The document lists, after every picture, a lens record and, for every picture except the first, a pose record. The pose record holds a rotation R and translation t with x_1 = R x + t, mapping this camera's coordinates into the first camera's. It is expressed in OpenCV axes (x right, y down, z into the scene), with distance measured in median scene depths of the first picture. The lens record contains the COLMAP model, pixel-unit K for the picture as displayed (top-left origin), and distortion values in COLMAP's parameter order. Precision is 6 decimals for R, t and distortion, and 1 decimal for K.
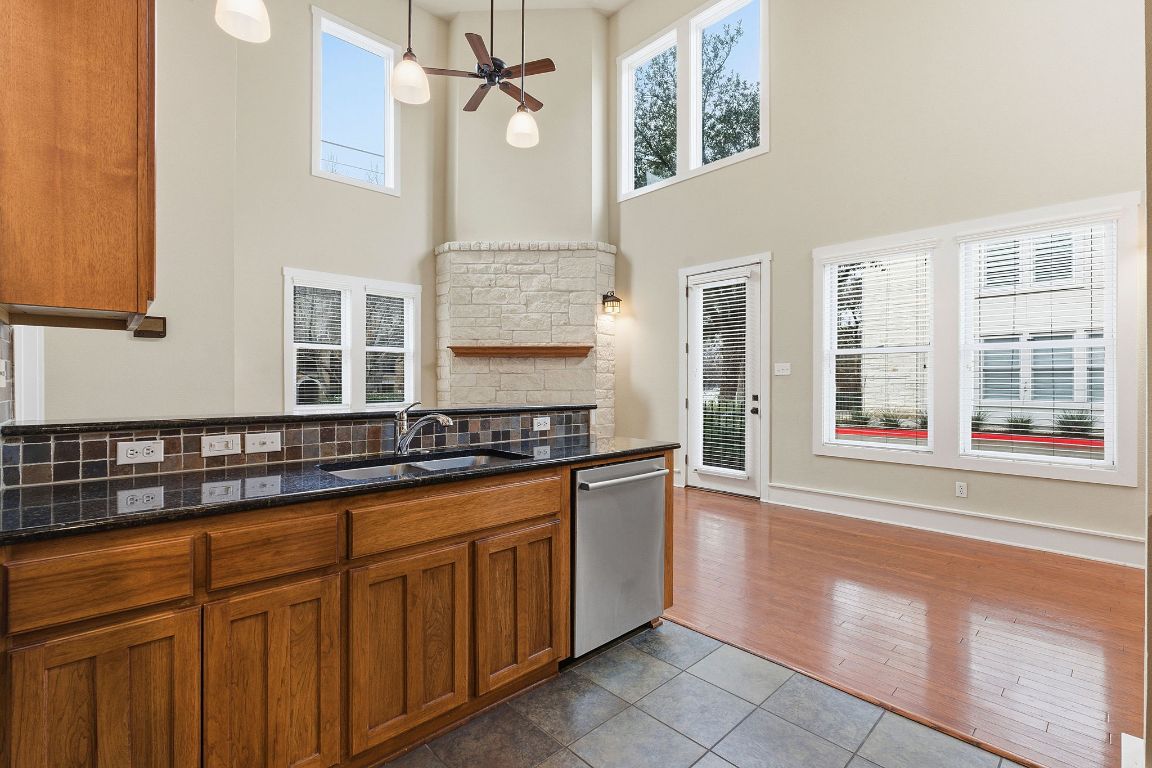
lens RADIAL K [[522.7, 0, 576.0], [0, 522.7, 384.0], [0, 0, 1]] dist [-0.001378, -0.000081]
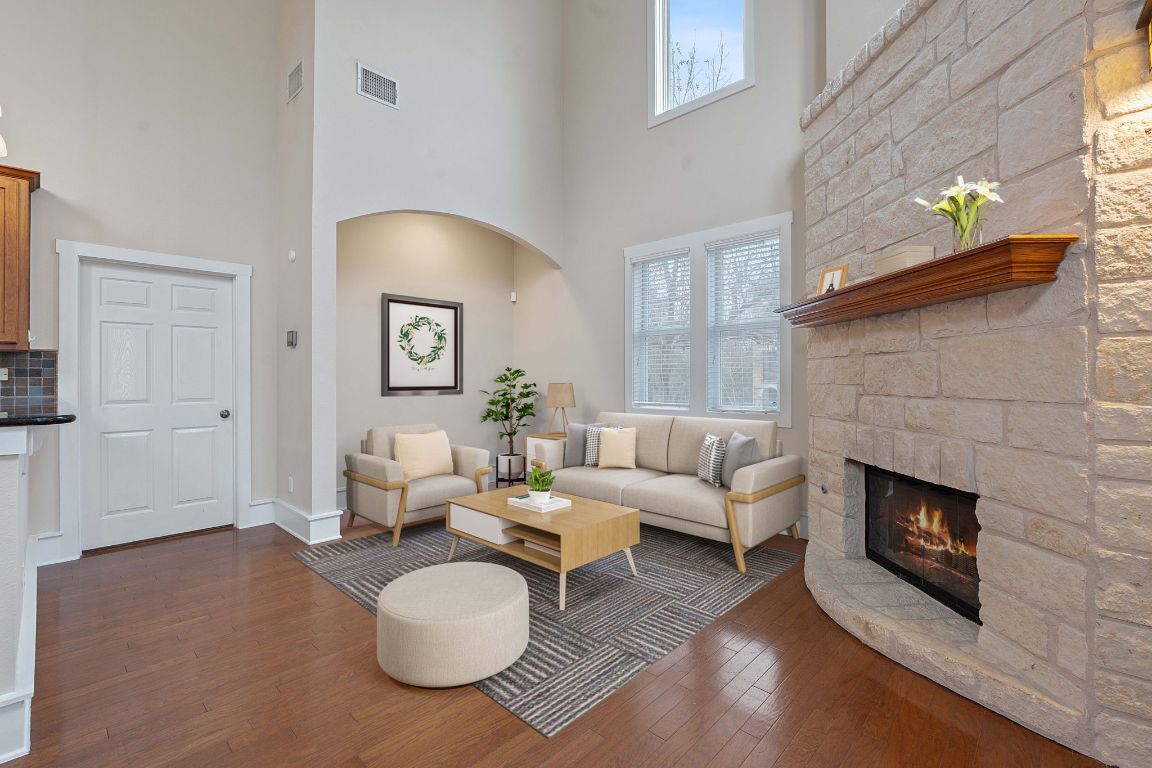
lens RADIAL K [[506.1, 0, 572.0], [0, 506.1, 376.8], [0, 0, 1]] dist [-0.003204, -0.000134]
pose [[0.048583, -0.000751, -0.998819, 0.280157], [0.000369, 1.000000, -0.000734, -0.001794], [0.998819, -0.000333, 0.048583, 0.779940]]
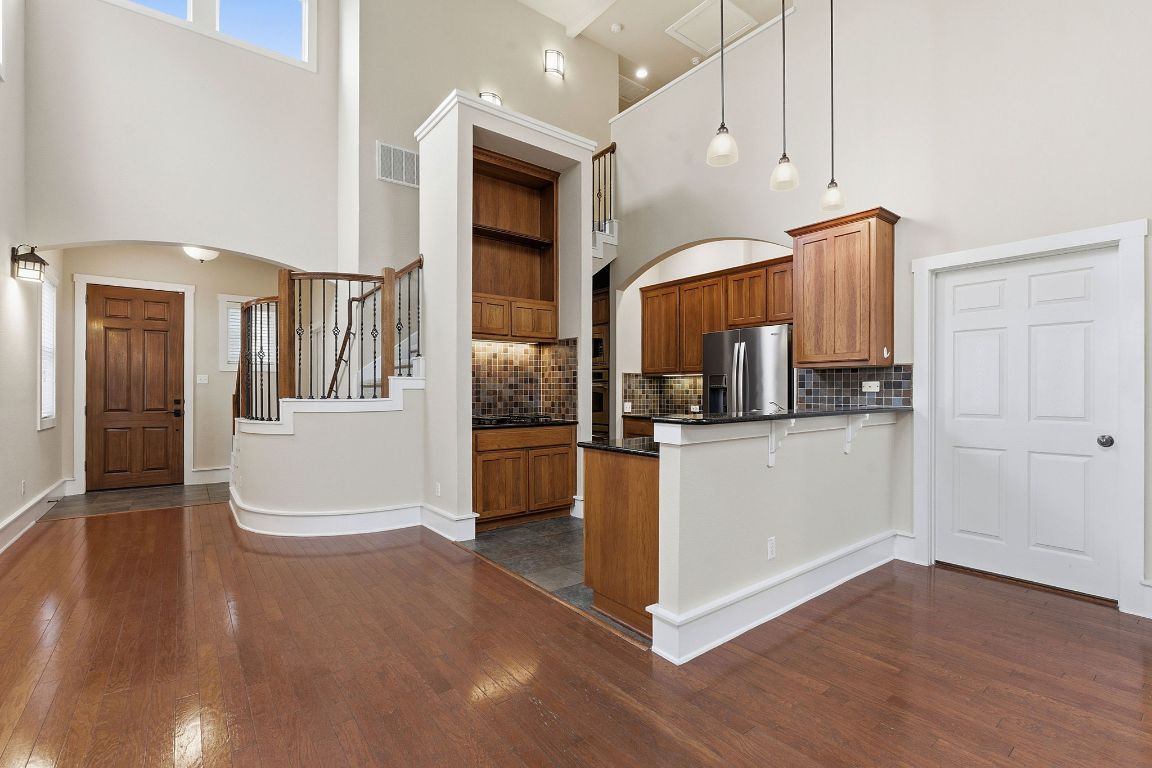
lens RADIAL K [[514.6, 0, 575.9], [0, 514.6, 393.6], [0, 0, 1]] dist [-0.002695, -0.000002]
pose [[-0.995351, -0.002312, 0.096286, 0.047515], [-0.001465, 0.999960, 0.008866, -0.001320], [-0.096302, 0.008684, -0.995314, 0.875095]]
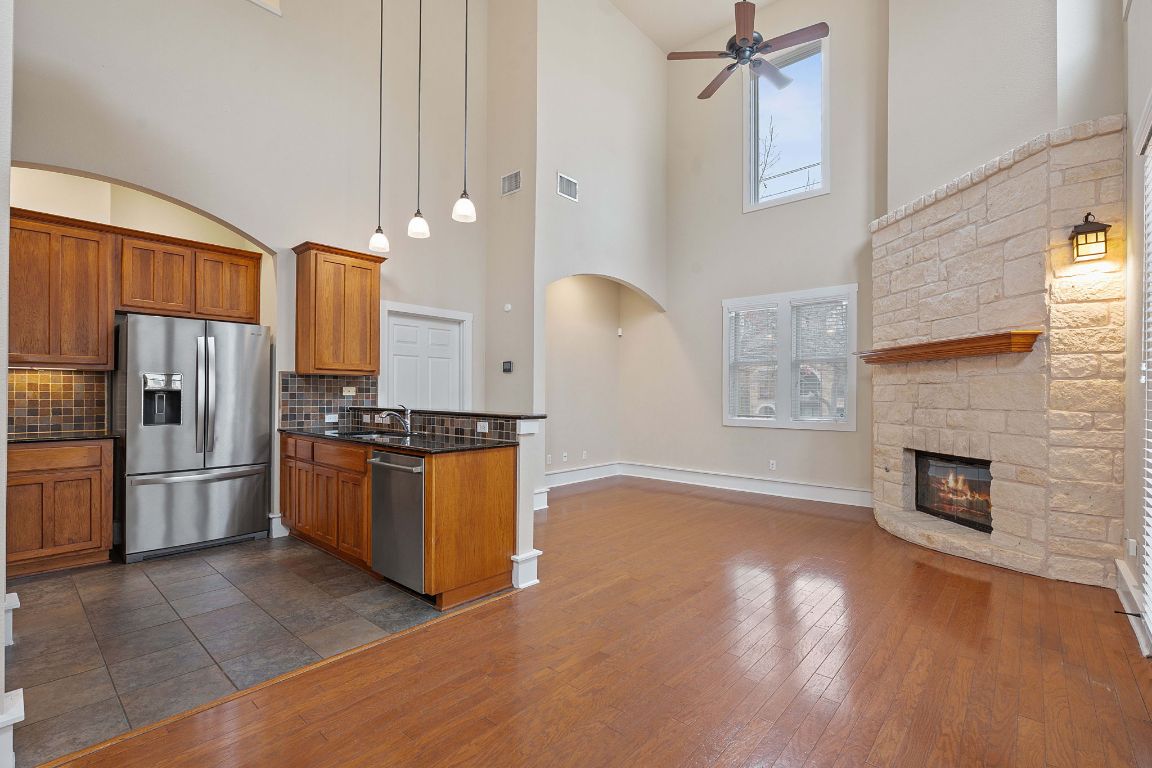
lens RADIAL K [[514.6, 0, 575.9], [0, 514.6, 393.6], [0, 0, 1]] dist [-0.002695, -0.000002]
pose [[0.088045, -0.001408, -0.996115, 0.542316], [-0.007494, 0.999970, -0.002076, -0.002025], [0.996088, 0.007648, 0.088032, 0.501750]]
